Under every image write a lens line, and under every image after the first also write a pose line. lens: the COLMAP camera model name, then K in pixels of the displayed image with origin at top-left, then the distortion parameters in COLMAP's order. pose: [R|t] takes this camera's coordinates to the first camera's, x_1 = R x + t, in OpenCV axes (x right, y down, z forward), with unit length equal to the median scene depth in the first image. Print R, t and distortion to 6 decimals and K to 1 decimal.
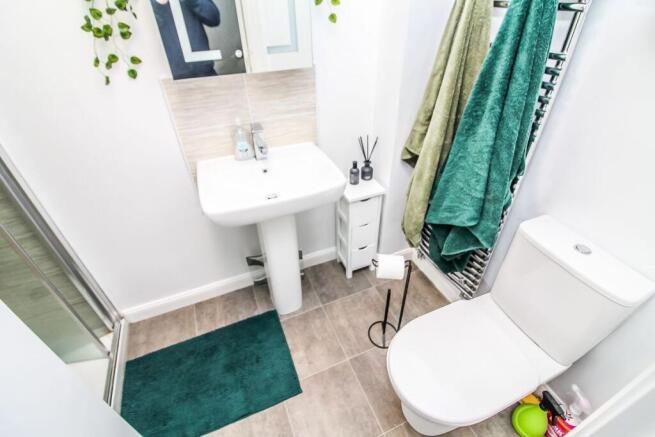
lens RADIAL K [[303.5, 0, 328.9], [0, 303.5, 219.1], [0, 0, 1]] dist [-0.002525, -0.001050]
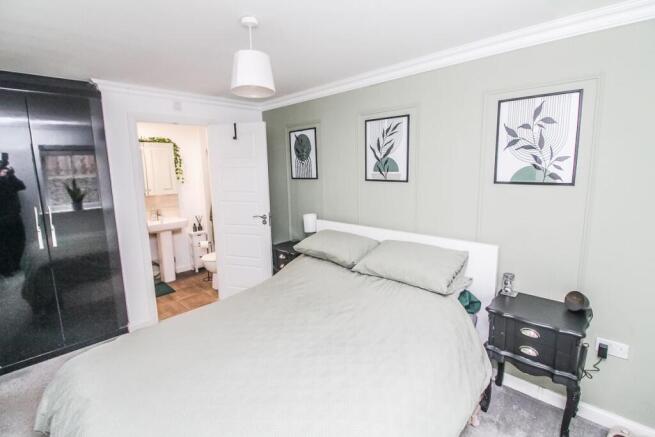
lens RADIAL K [[303.5, 0, 326.7], [0, 303.5, 214.9], [0, 0, 1]] dist [-0.002525, -0.001050]
pose [[0.919838, -0.057066, 0.388126, 0.133454], [0.229413, 0.880803, -0.414193, 1.306432], [-0.318227, 0.470031, 0.823288, -1.950088]]
